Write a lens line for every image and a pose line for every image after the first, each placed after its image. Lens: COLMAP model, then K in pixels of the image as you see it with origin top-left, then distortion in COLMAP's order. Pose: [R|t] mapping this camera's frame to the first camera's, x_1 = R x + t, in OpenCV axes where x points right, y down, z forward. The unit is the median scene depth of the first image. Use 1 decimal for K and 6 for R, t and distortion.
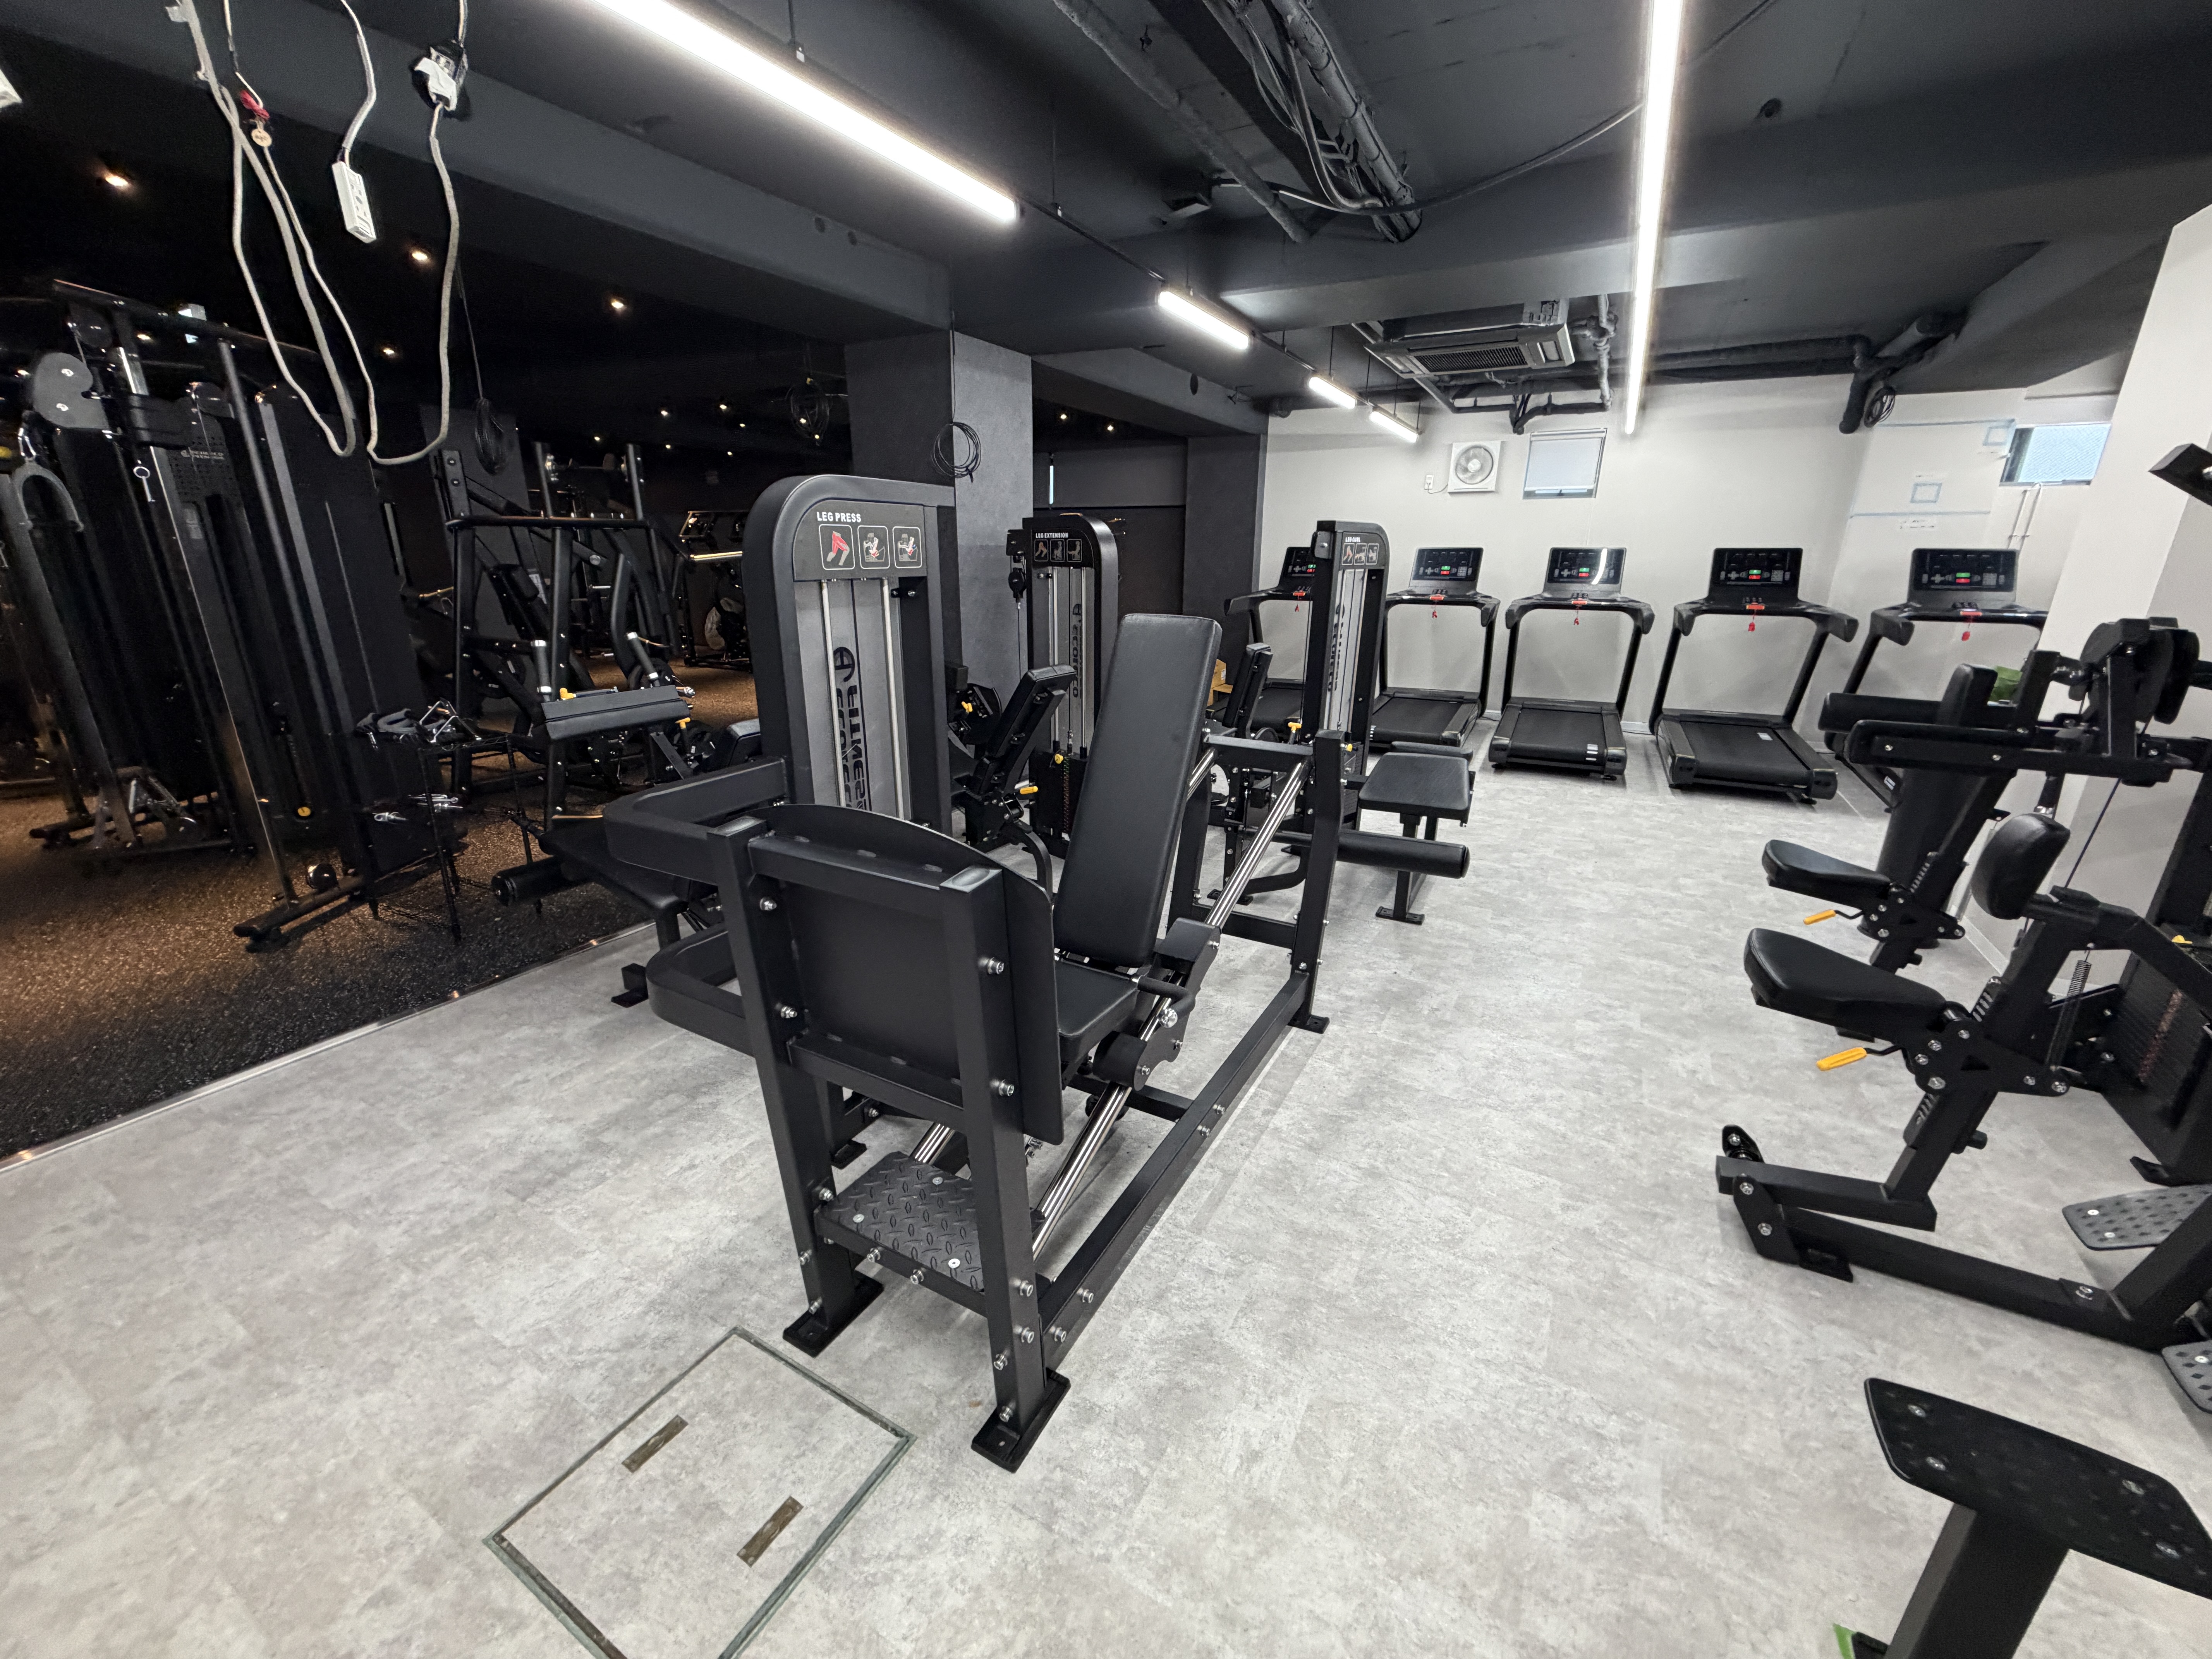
lens RADIAL K [[876.7, 0, 1093.9], [0, 876.7, 839.5], [0, 0, 1]] dist [0.000102, 0.000052]
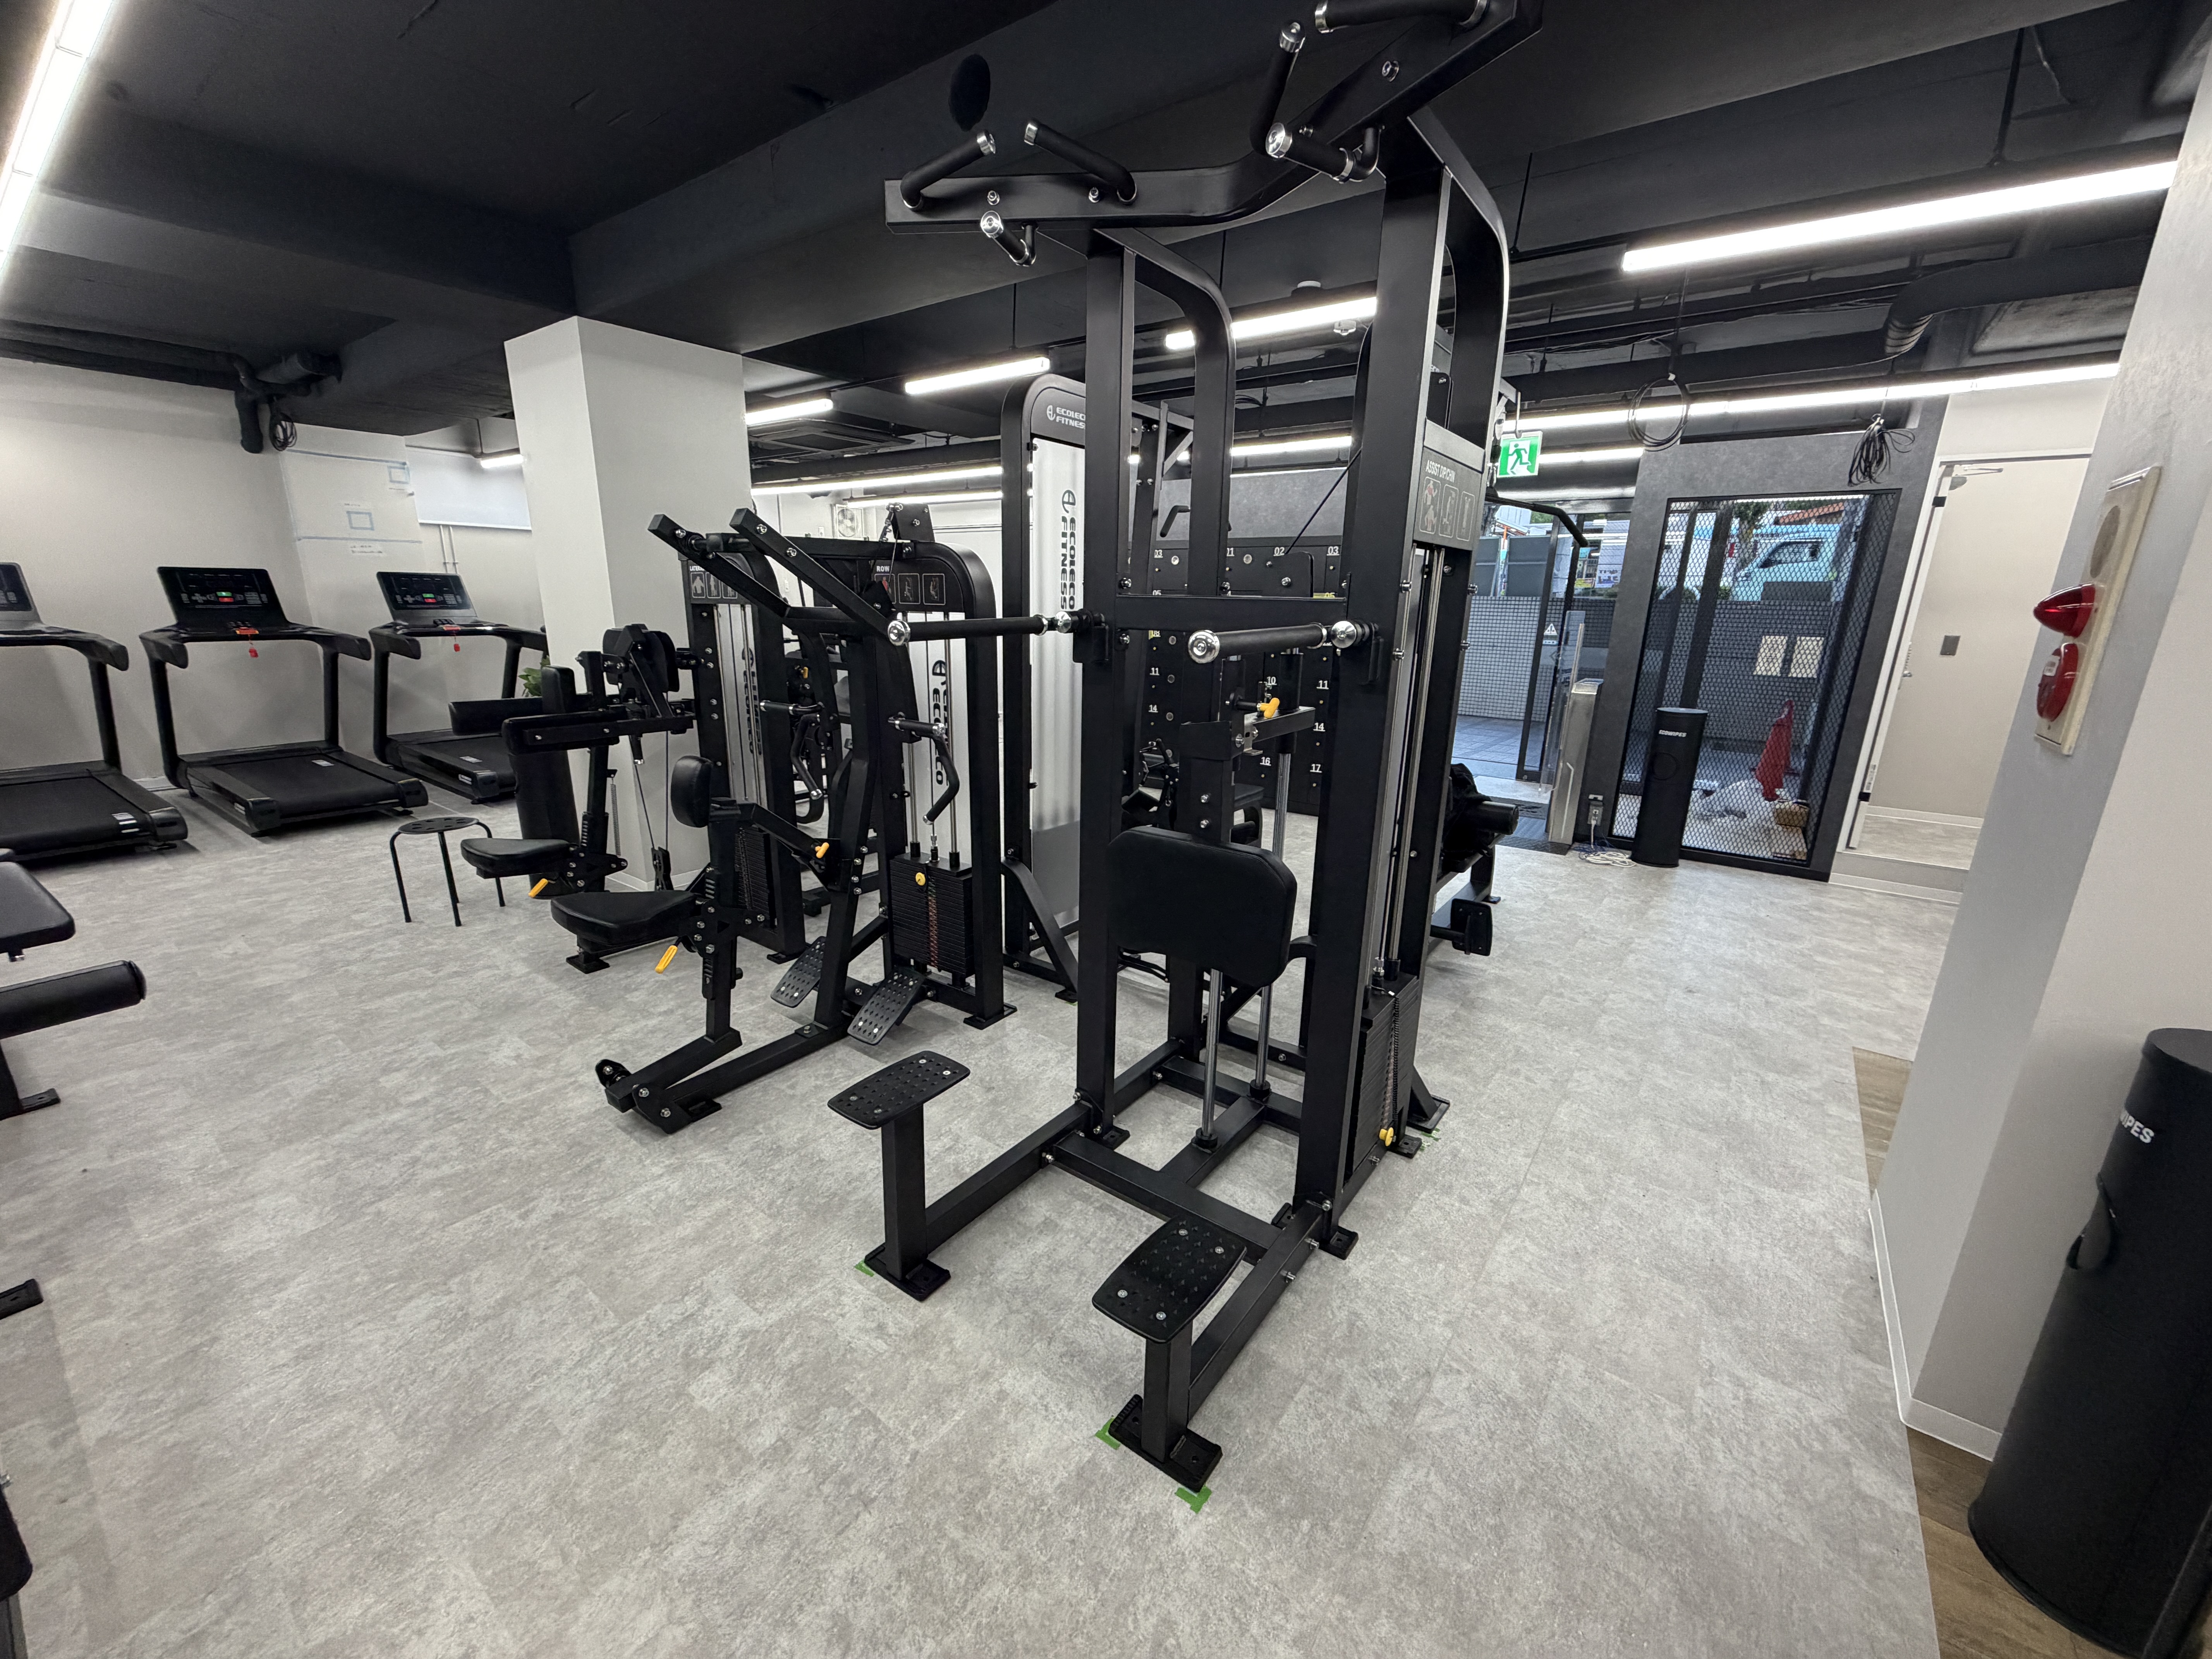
lens RADIAL K [[876.7, 0, 1093.9], [0, 876.7, 839.5], [0, 0, 1]] dist [0.000102, 0.000052]
pose [[0.138011, -0.273743, 0.951850, -0.119600], [0.293556, 0.929169, 0.224657, -0.012087], [-0.945927, 0.248416, 0.208594, 0.026305]]
